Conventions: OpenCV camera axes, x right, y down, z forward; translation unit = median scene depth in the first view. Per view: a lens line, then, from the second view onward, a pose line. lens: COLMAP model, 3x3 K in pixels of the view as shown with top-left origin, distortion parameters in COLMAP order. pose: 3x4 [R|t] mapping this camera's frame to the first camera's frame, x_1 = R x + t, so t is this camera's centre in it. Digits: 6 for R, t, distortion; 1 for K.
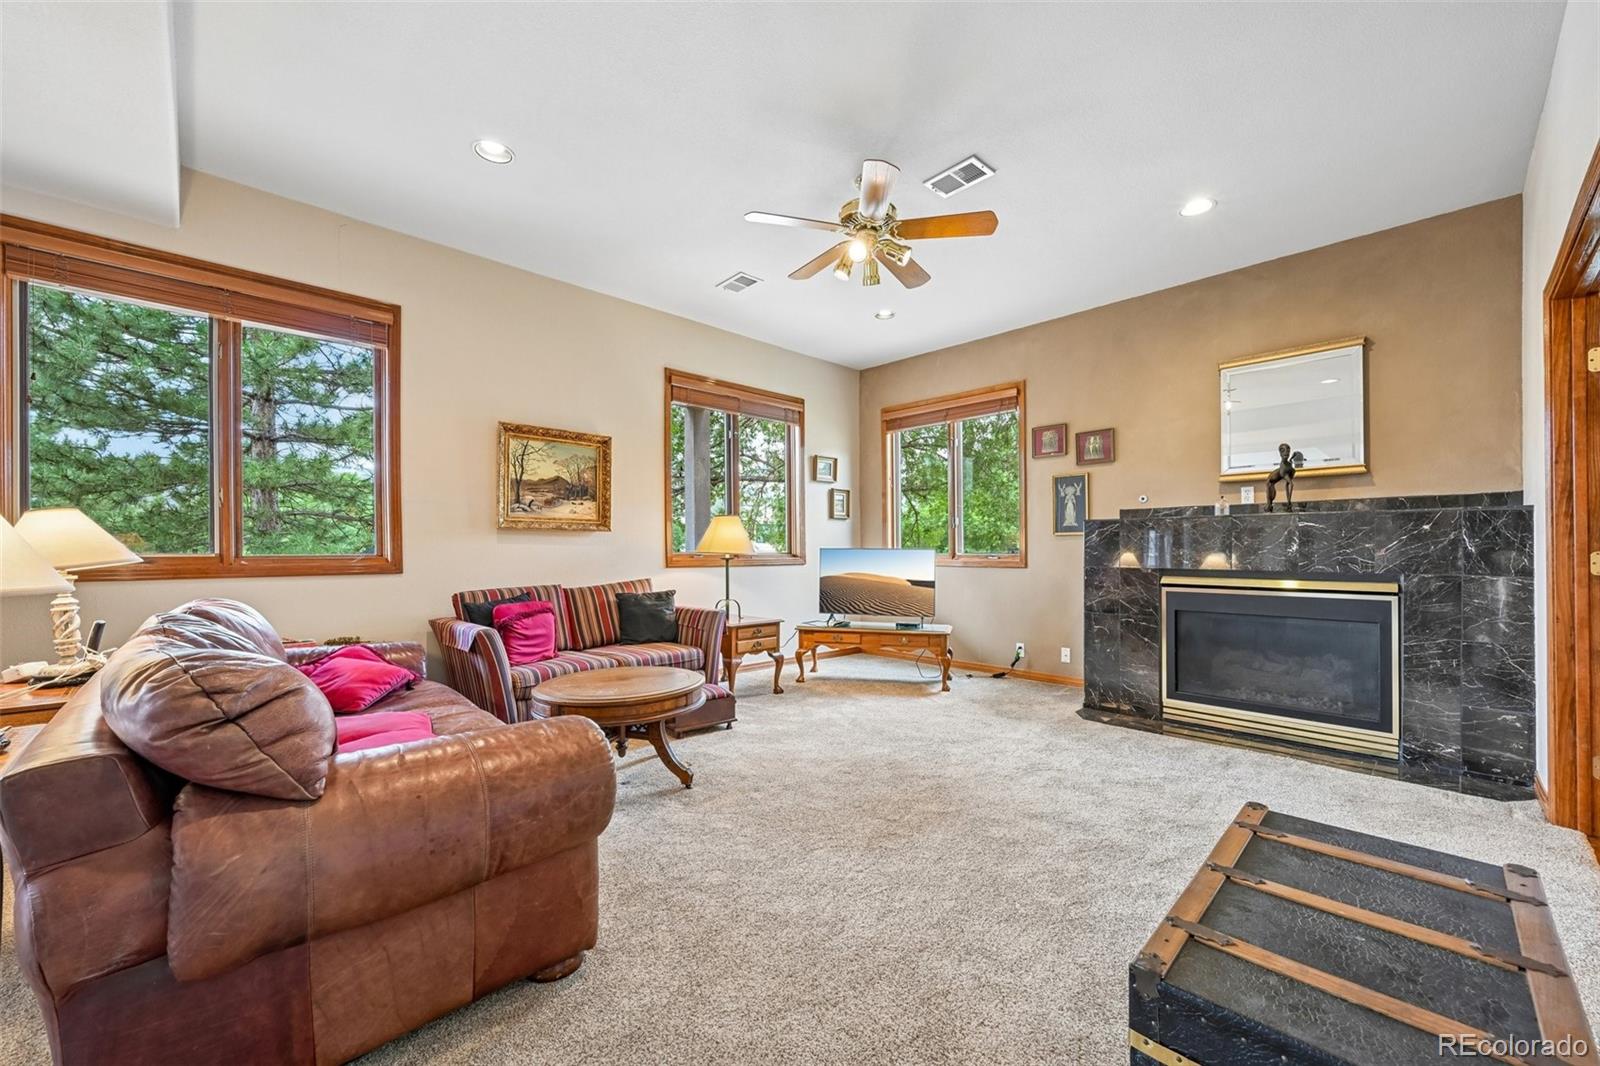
lens RADIAL K [[625.2, 0, 791.4], [0, 625.2, 546.4], [0, 0, 1]] dist [-0.004408, 0.000402]
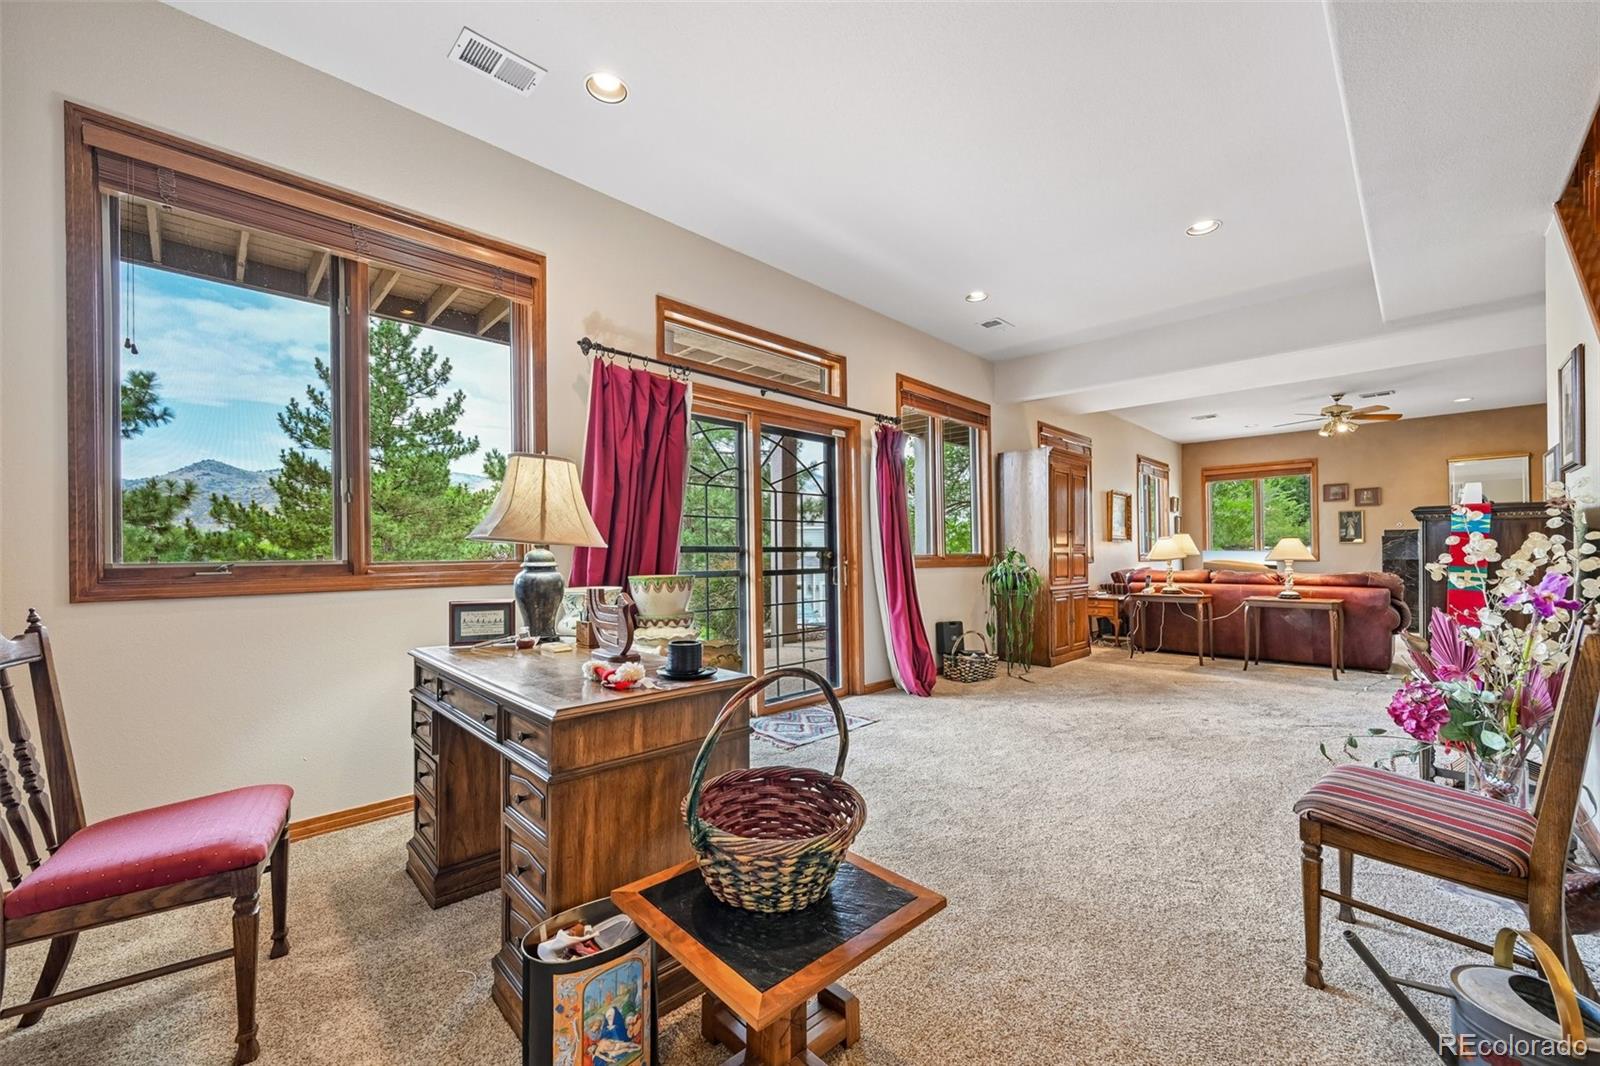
lens RADIAL K [[625.2, 0, 793.4], [0, 625.2, 546.6], [0, 0, 1]] dist [-0.004408, 0.000402]
pose [[0.999995, -0.002955, 0.000655, -1.267937], [0.002964, 0.999898, -0.013955, 0.013437], [-0.000614, 0.013957, 0.999902, -0.895320]]
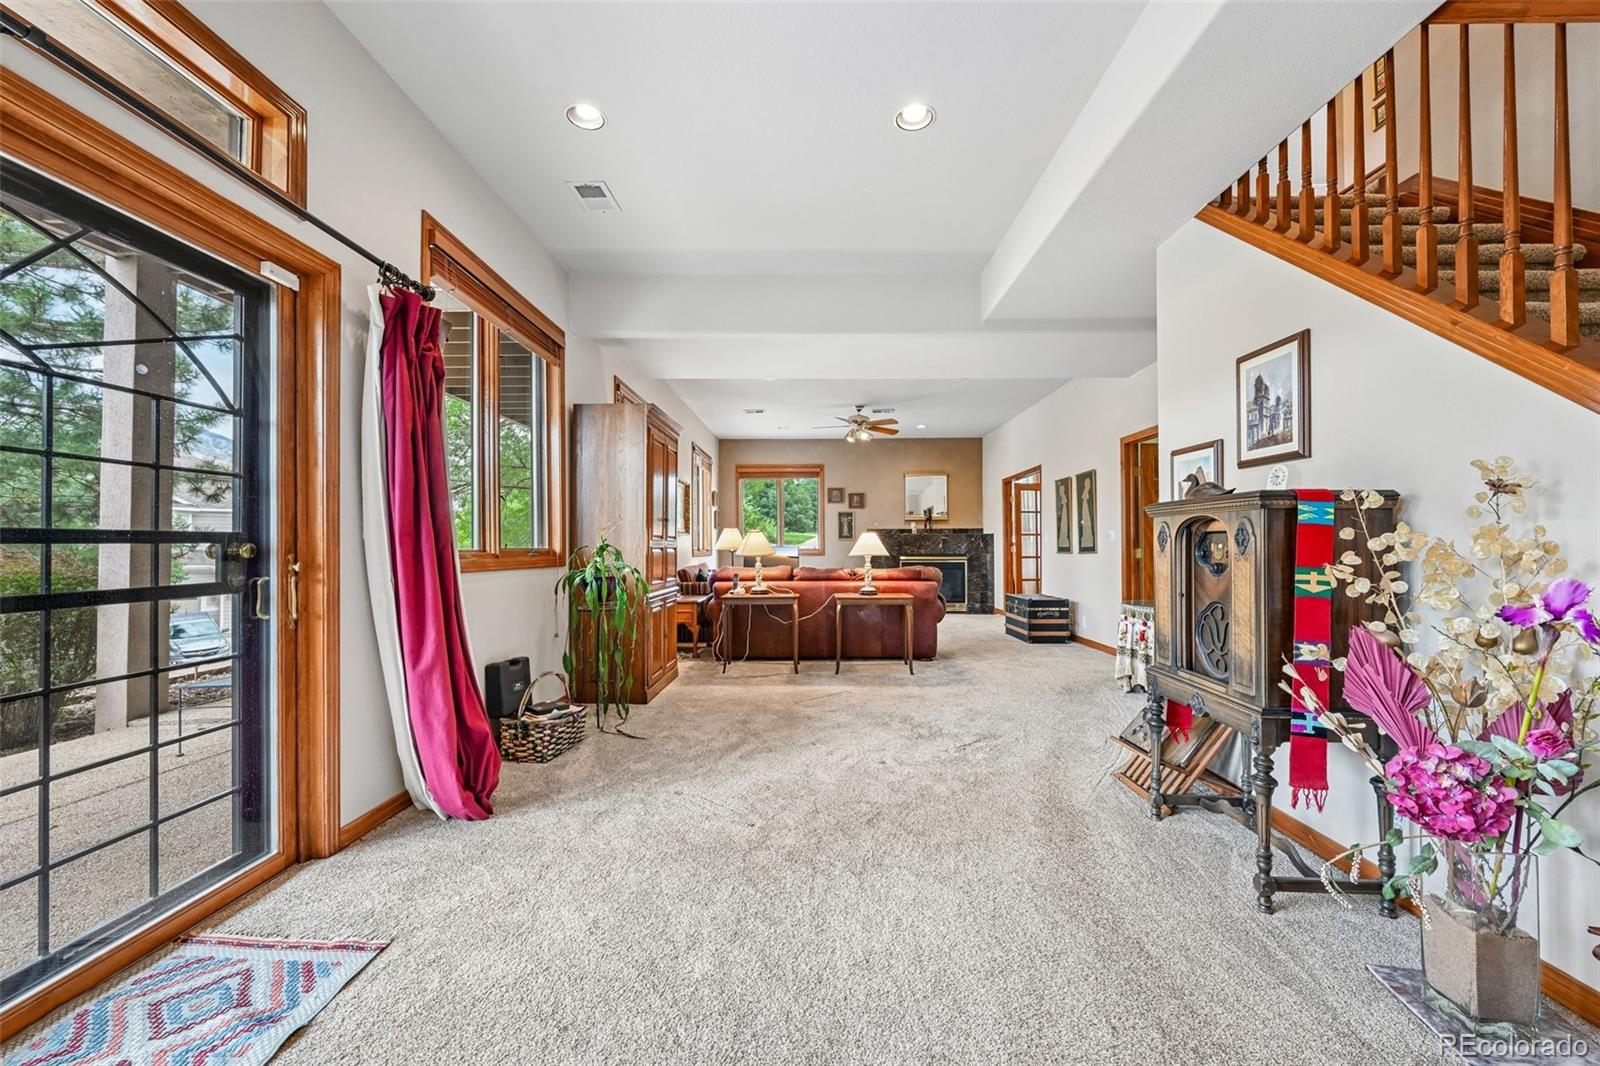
lens RADIAL K [[625.2, 0, 800.3], [0, 625.2, 535.7], [0, 0, 1]] dist [-0.004408, 0.000402]
pose [[0.712431, 0.013462, 0.701613, -1.238727], [0.000850, 0.999799, -0.020046, 0.011582], [-0.701742, 0.014878, 0.712276, -0.457675]]
